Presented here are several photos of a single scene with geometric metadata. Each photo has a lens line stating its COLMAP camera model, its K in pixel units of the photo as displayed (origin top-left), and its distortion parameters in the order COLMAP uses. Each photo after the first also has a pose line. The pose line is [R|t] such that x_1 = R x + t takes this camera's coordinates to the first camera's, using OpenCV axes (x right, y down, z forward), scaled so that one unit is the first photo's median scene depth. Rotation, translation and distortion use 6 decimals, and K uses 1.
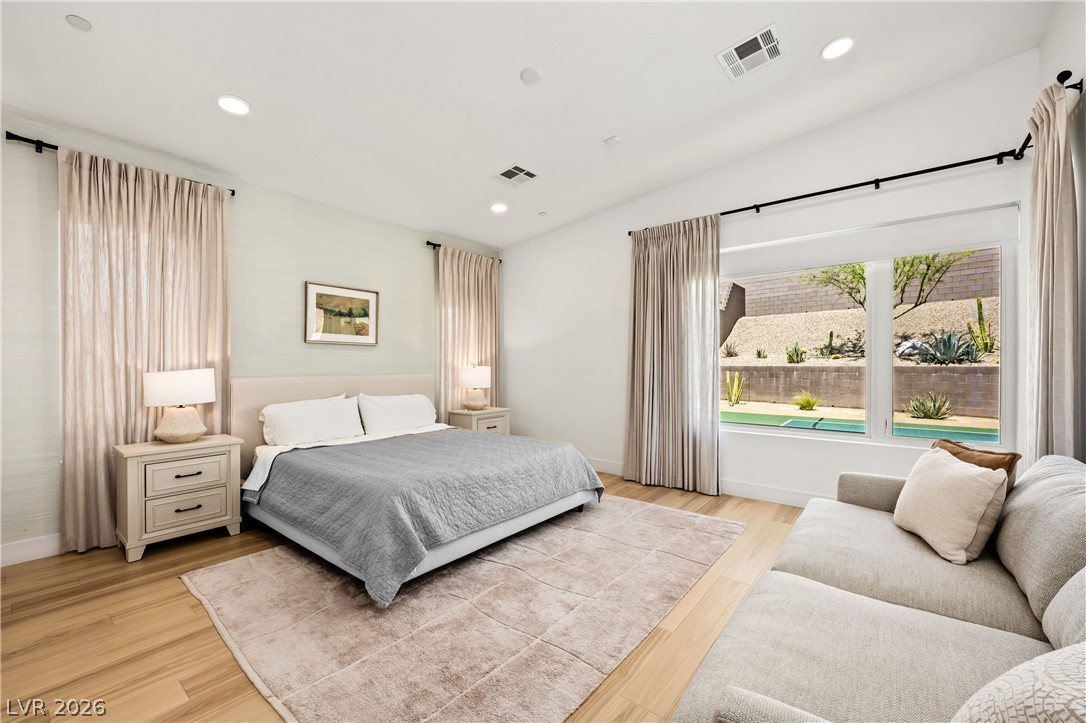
lens RADIAL K [[439.9, 0, 545.9], [0, 439.9, 366.1], [0, 0, 1]] dist [-0.000580, -0.000418]
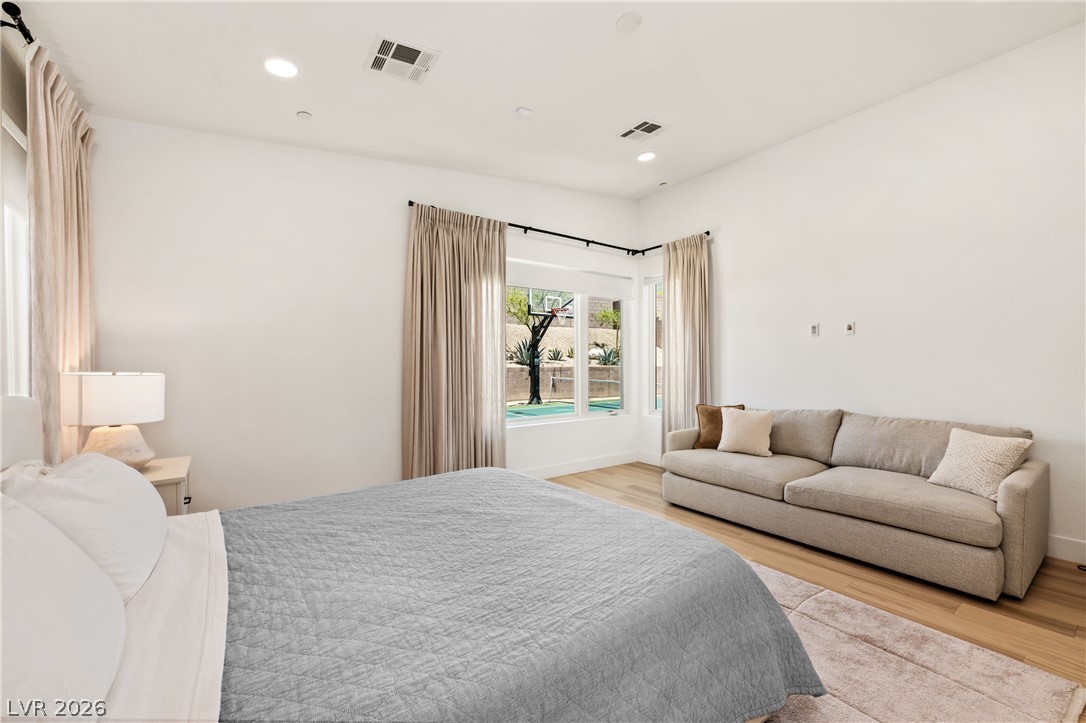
lens RADIAL K [[439.9, 0, 547.1], [0, 439.9, 366.2], [0, 0, 1]] dist [-0.000580, -0.000418]
pose [[0.263250, -0.003238, 0.964722, -0.591028], [0.006466, 0.999978, 0.001591, -0.003330], [-0.964706, 0.005819, 0.263265, 0.619357]]
